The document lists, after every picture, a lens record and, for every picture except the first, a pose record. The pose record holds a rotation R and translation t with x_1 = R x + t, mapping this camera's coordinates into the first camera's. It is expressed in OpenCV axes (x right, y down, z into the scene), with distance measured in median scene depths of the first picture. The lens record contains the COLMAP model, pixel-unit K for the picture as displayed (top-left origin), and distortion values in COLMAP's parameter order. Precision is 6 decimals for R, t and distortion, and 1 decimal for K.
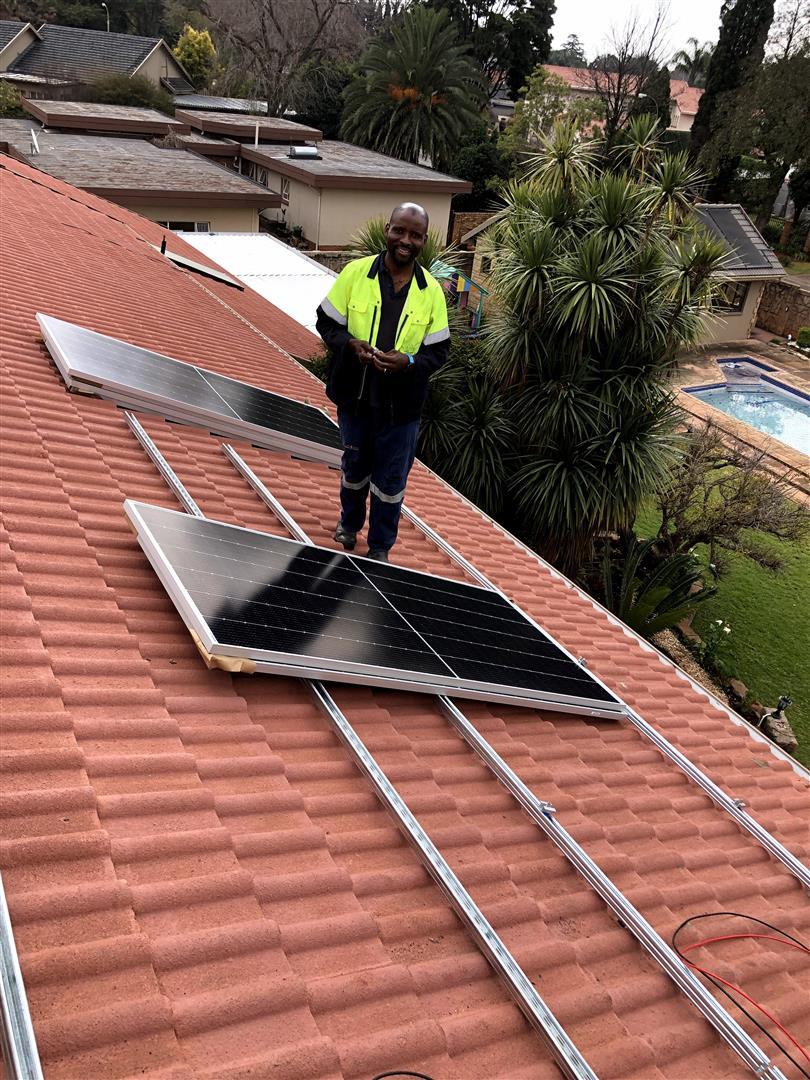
lens RADIAL K [[897.3, 0, 405.3], [0, 897.3, 541.5], [0, 0, 1]] dist [0.042758, -0.030170]
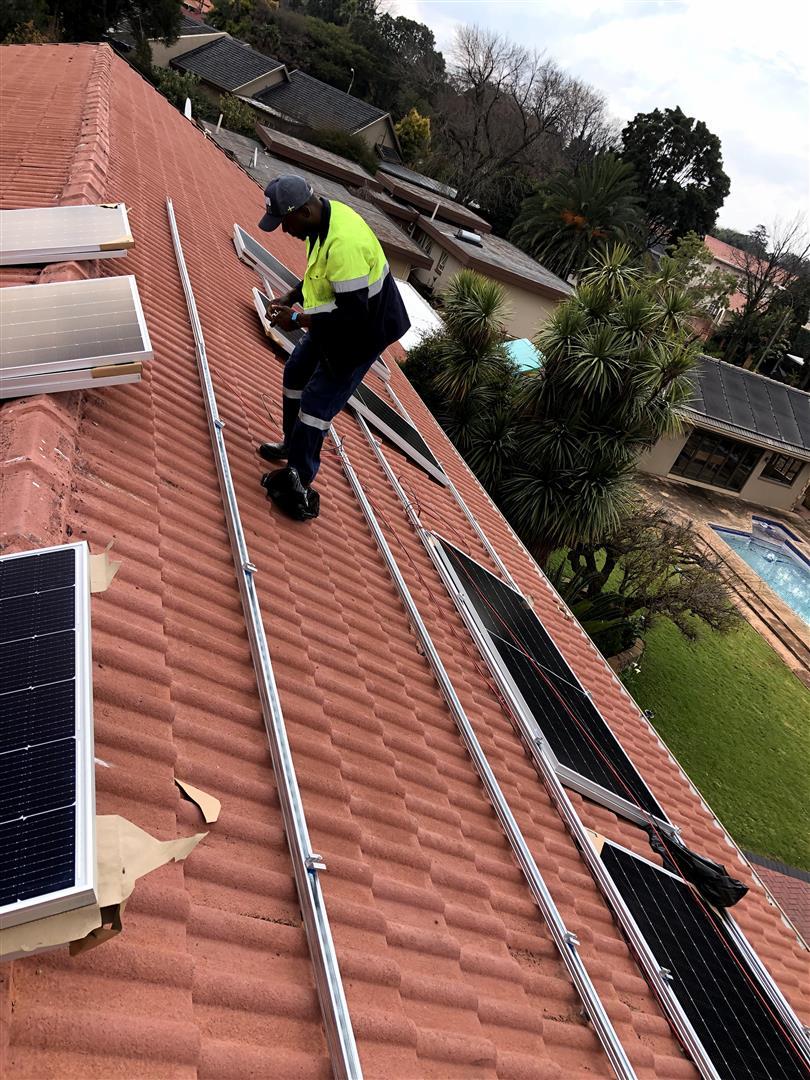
lens RADIAL K [[897.3, 0, 419.2], [0, 897.3, 533.5], [0, 0, 1]] dist [0.042758, -0.030170]
pose [[0.940701, 0.331406, -0.072466, 0.040465], [-0.337248, 0.936695, -0.094159, 0.055676], [0.036673, 0.113014, 0.992916, -0.103850]]
